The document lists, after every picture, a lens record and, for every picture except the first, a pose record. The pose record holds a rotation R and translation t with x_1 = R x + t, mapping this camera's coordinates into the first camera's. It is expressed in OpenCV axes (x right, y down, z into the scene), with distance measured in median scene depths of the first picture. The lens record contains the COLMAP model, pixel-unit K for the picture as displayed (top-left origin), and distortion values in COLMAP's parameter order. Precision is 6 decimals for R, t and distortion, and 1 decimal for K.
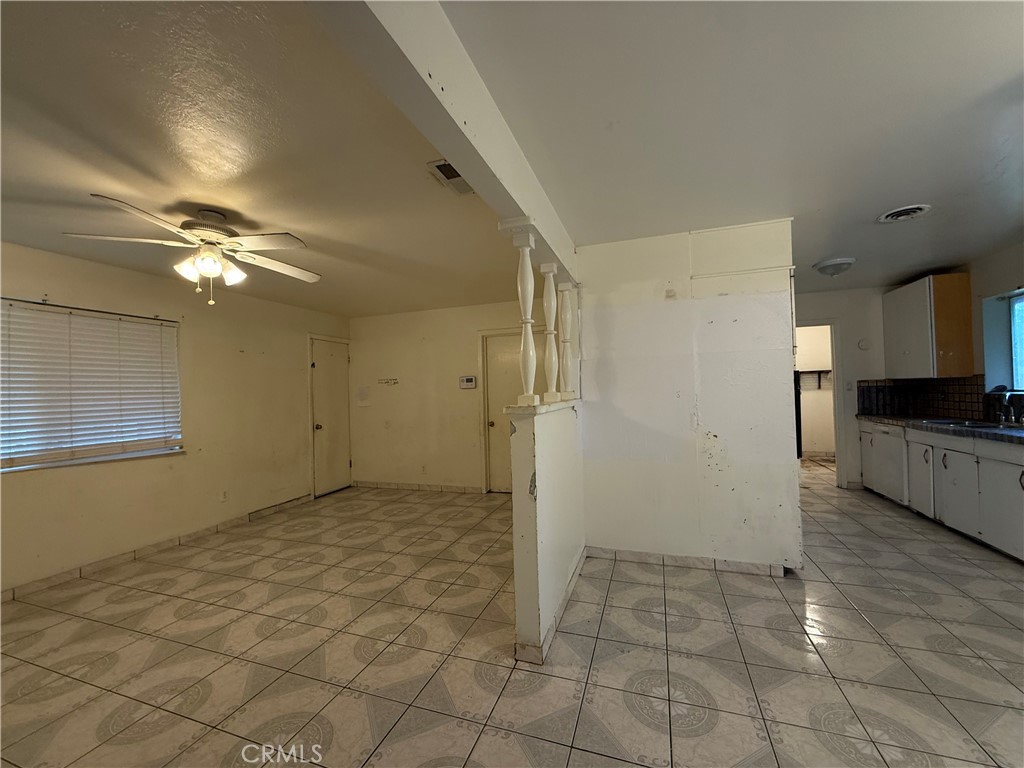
lens RADIAL K [[408.1, 0, 511.9], [0, 408.1, 384.1], [0, 0, 1]] dist [-0.001603, 0.000536]
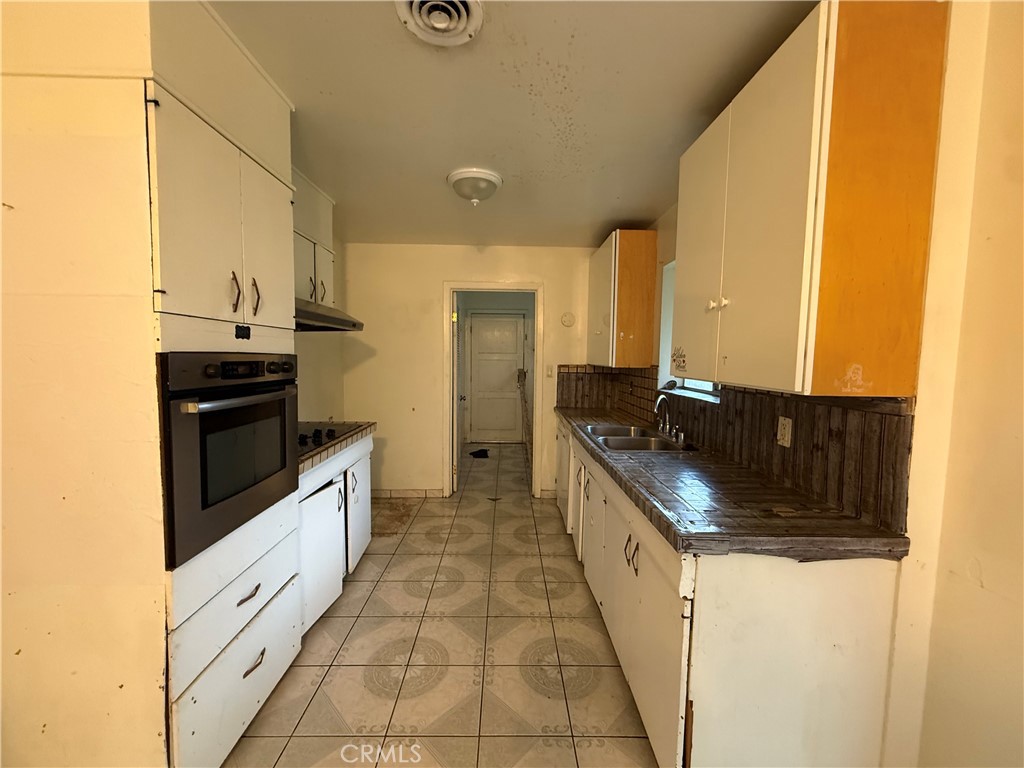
lens RADIAL K [[408.1, 0, 513.3], [0, 408.1, 383.6], [0, 0, 1]] dist [-0.001603, 0.000536]
pose [[0.938881, 0.015514, 0.343893, 0.813155], [-0.042693, 0.996519, 0.071604, -0.042404], [-0.341585, -0.081909, 0.936275, 0.473648]]
